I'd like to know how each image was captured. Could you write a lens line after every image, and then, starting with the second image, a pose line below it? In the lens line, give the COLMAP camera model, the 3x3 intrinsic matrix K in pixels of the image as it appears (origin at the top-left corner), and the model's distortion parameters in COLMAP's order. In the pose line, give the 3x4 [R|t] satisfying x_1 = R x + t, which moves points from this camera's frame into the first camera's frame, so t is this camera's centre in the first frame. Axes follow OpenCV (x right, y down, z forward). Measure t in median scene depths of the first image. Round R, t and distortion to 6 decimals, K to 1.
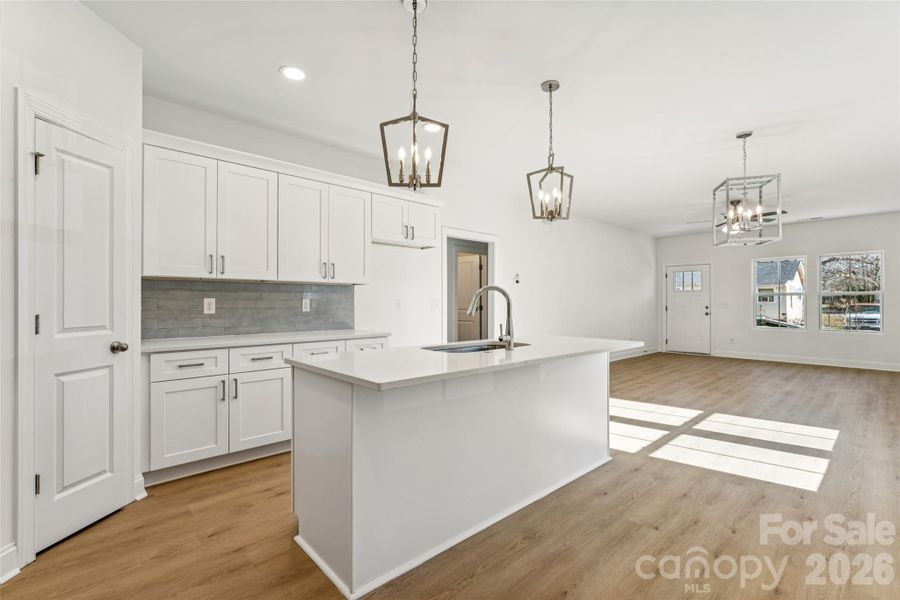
lens RADIAL K [[409.6, 0, 447.7], [0, 409.6, 300.6], [0, 0, 1]] dist [0.003707, 0.000203]
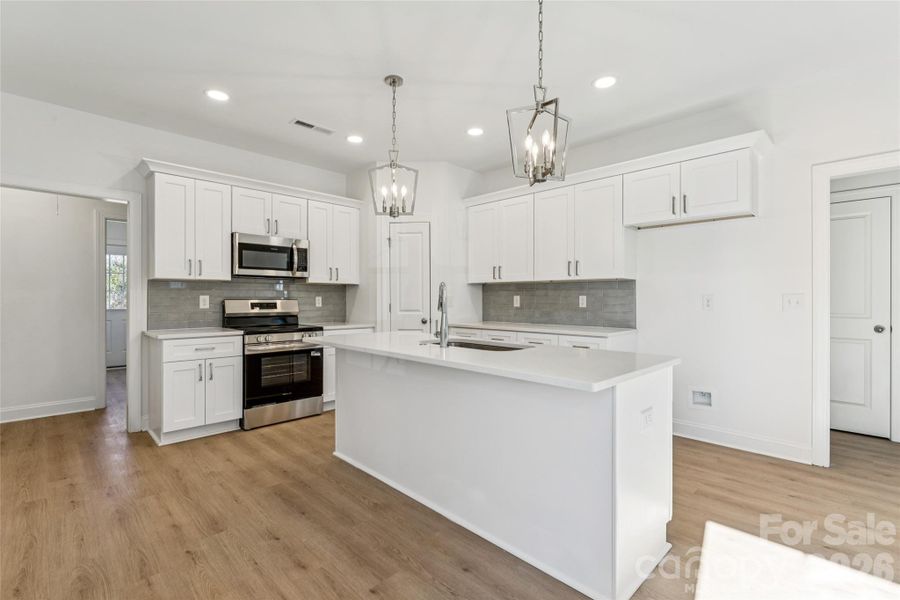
lens RADIAL K [[409.6, 0, 447.7], [0, 409.6, 300.6], [0, 0, 1]] dist [0.003707, 0.000203]
pose [[0.026500, 0.003879, -0.999641, 1.062567], [0.003903, 0.999984, 0.003984, 0.005658], [0.999641, -0.004007, 0.026484, 0.931479]]
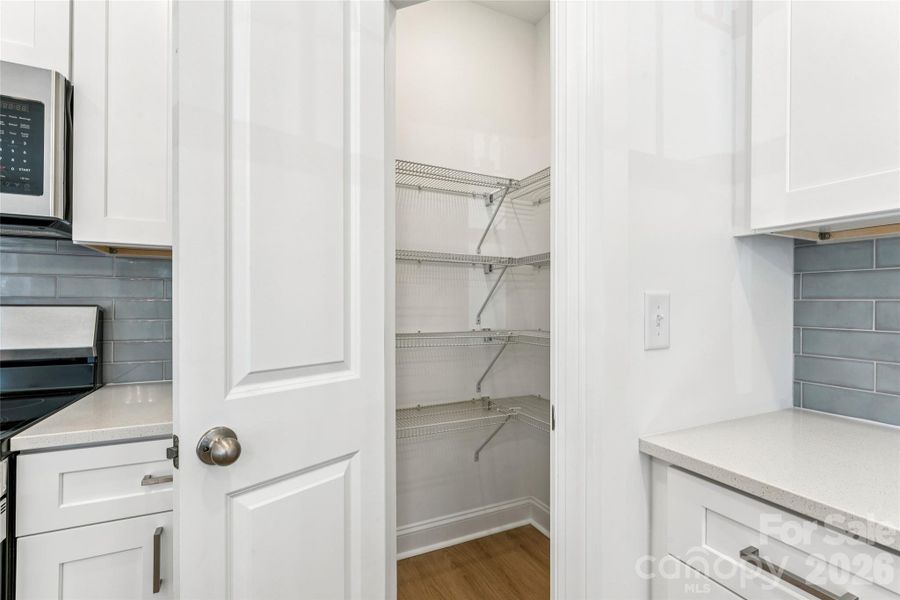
lens RADIAL K [[412.6, 0, 447.4], [0, 412.6, 302.9], [0, 0, 1]] dist [0.000216, 0.000236]
pose [[-0.294308, 0.000198, -0.955711, -0.355487], [-0.002007, 0.999998, 0.000825, 0.000525], [0.955709, 0.002161, -0.294307, 0.923572]]
